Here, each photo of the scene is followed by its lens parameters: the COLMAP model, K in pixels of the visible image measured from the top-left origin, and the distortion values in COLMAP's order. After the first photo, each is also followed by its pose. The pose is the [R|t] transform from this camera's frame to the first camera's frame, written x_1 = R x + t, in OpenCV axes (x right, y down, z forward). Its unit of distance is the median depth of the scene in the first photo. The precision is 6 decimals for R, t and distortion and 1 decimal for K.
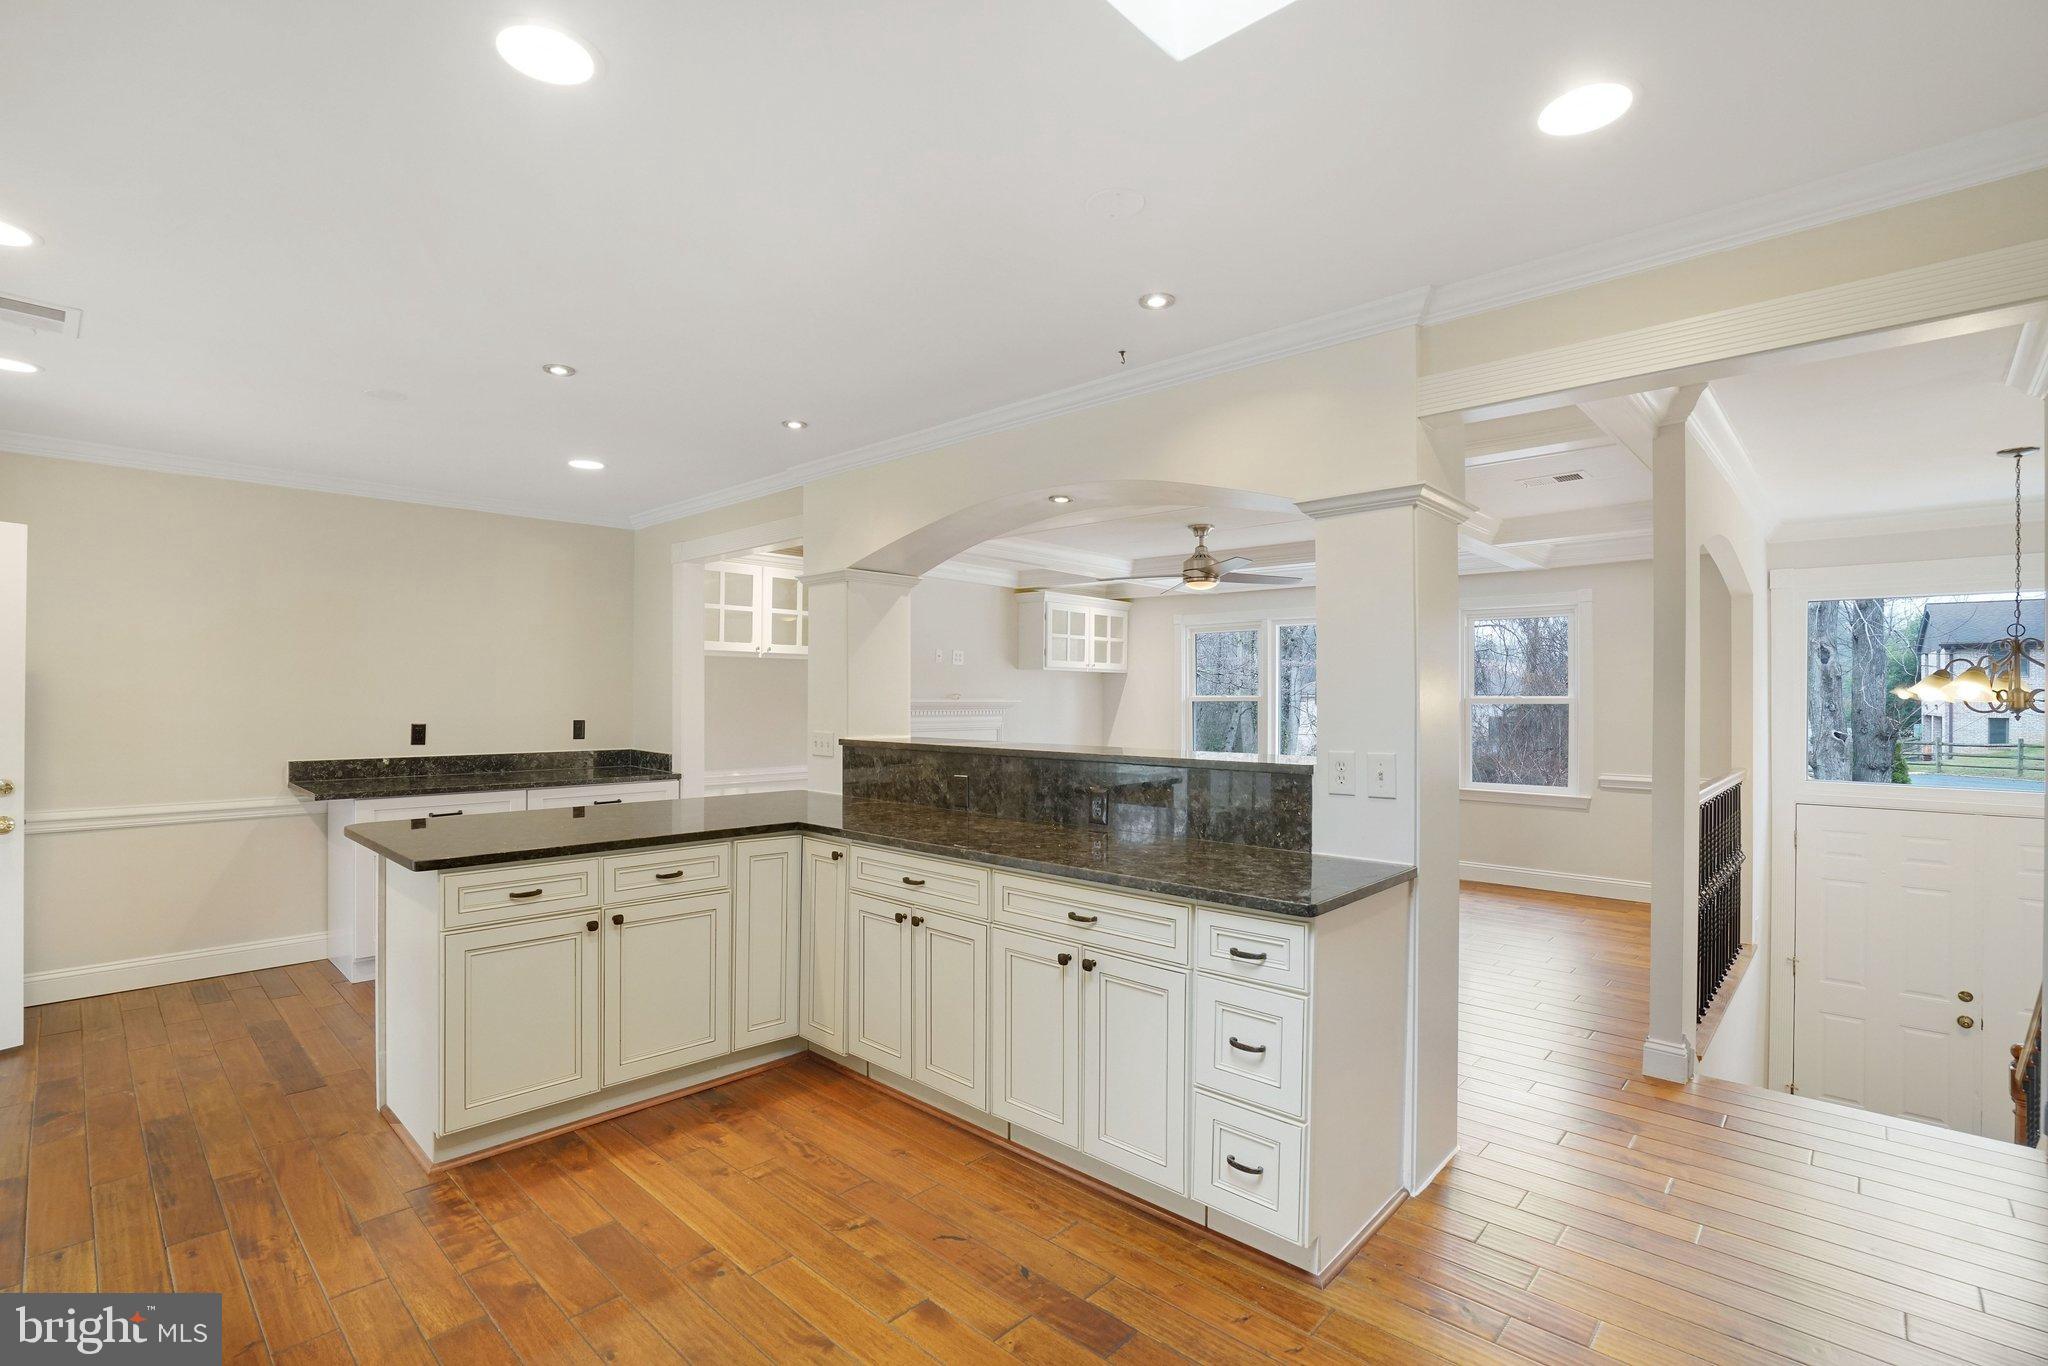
lens RADIAL K [[937.8, 0, 1012.2], [0, 937.8, 698.4], [0, 0, 1]] dist [-0.059664, 0.020082]
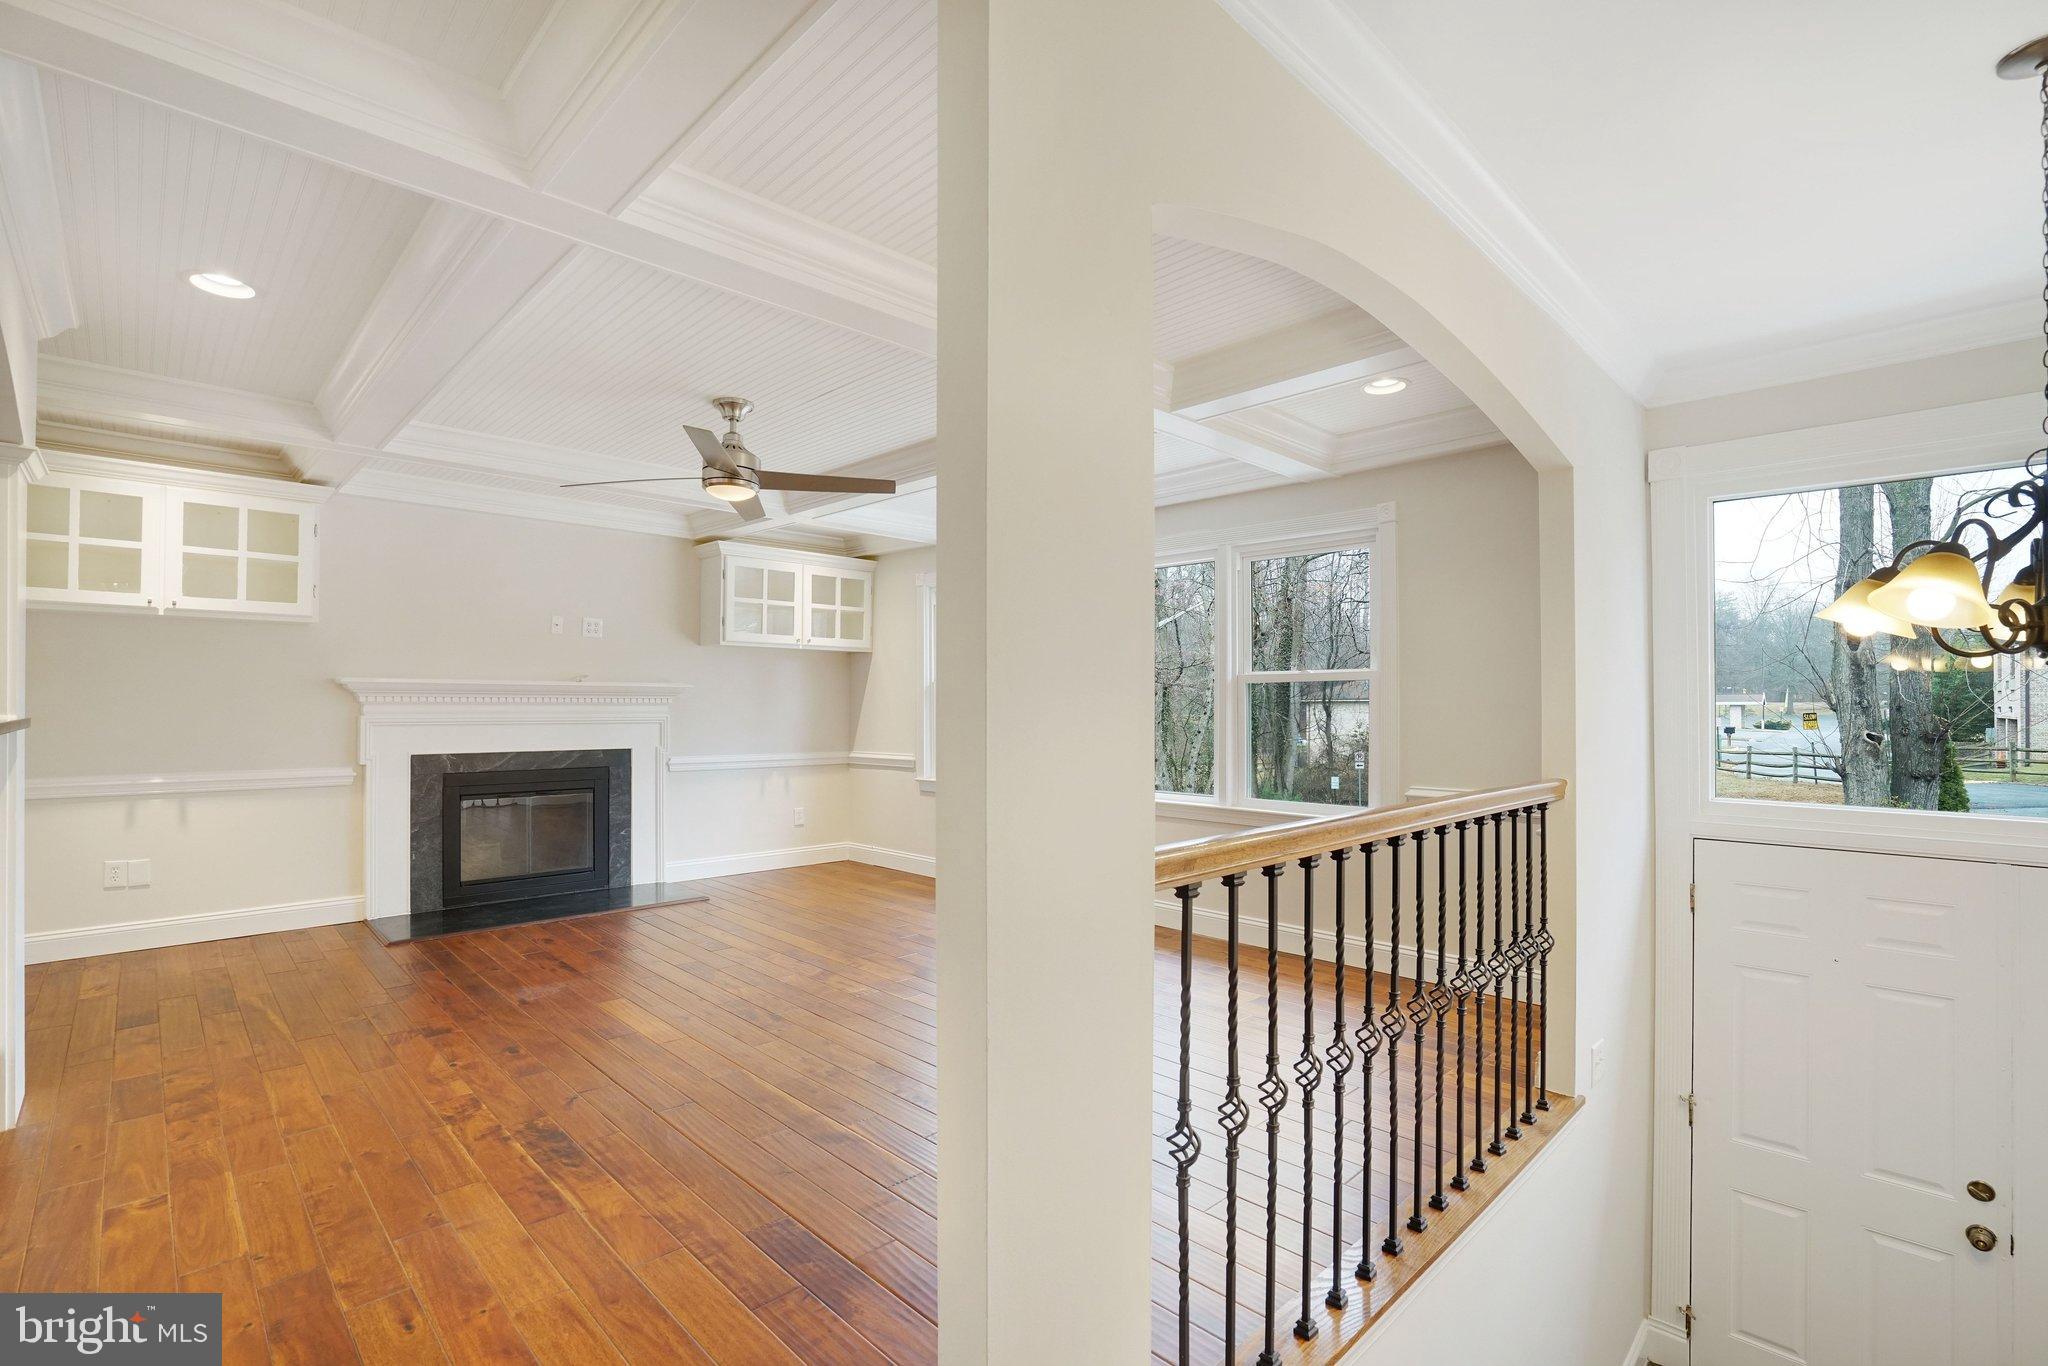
lens RADIAL K [[937.8, 0, 1012.2], [0, 937.8, 698.4], [0, 0, 1]] dist [-0.059664, 0.020082]
pose [[0.999033, -0.002064, -0.043907, 0.280813], [0.001736, 0.999970, -0.007518, 0.017689], [0.043921, 0.007434, 0.999007, 0.240091]]
